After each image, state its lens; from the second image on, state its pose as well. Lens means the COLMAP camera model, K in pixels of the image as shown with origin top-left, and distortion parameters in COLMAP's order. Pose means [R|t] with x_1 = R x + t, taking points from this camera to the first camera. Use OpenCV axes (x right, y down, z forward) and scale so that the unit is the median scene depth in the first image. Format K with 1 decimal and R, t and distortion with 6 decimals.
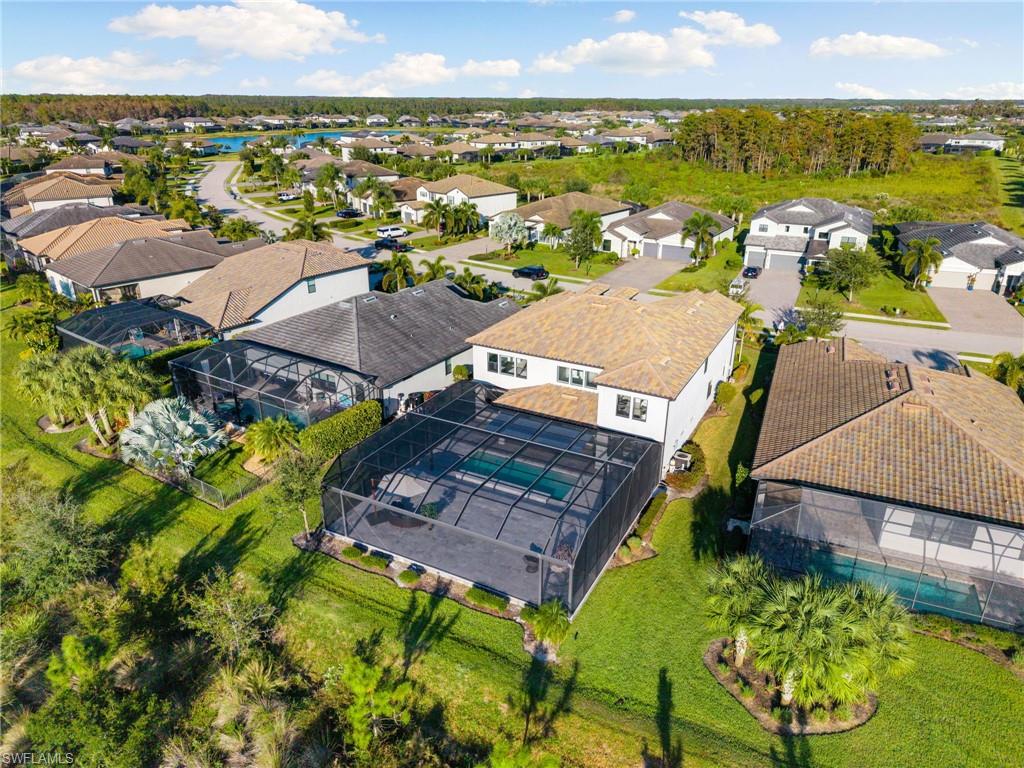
lens RADIAL K [[688.6, 0, 512.0], [0, 688.6, 384.0], [0, 0, 1]] dist [0.022045, 0.000406]
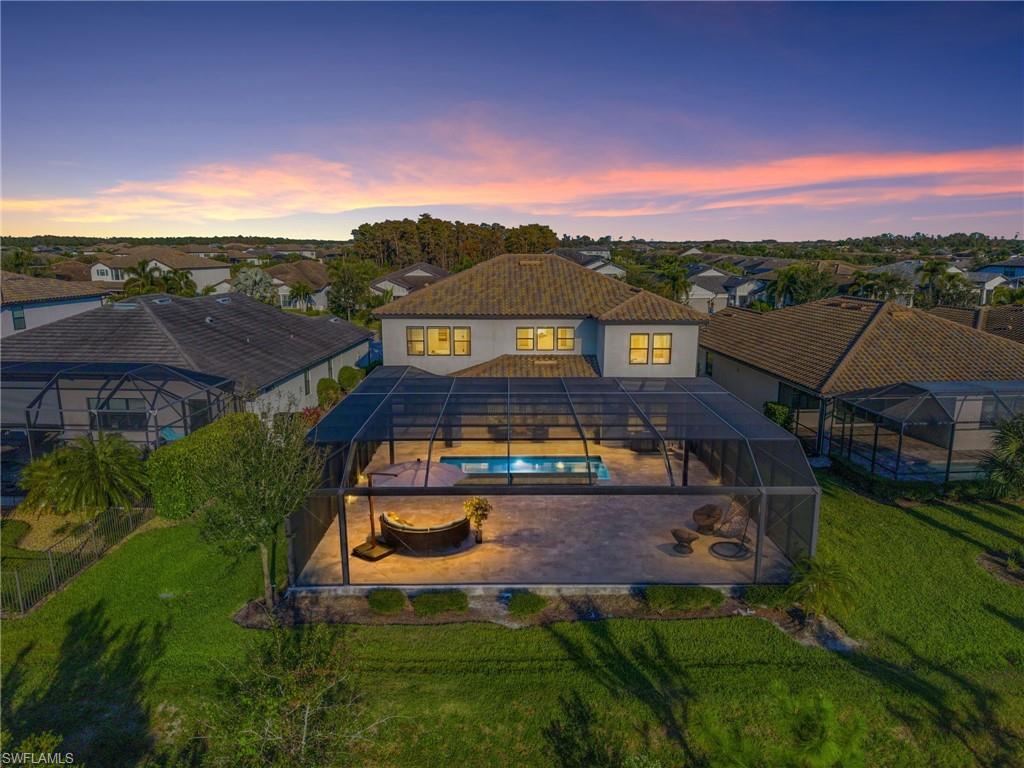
lens RADIAL K [[688.6, 0, 512.0], [0, 688.6, 384.0], [0, 0, 1]] dist [0.022045, 0.000406]
pose [[0.869480, -0.096627, 0.484424, -0.265239], [0.192080, 0.969639, -0.151348, 0.126961], [-0.455092, 0.224642, 0.861642, 0.334053]]
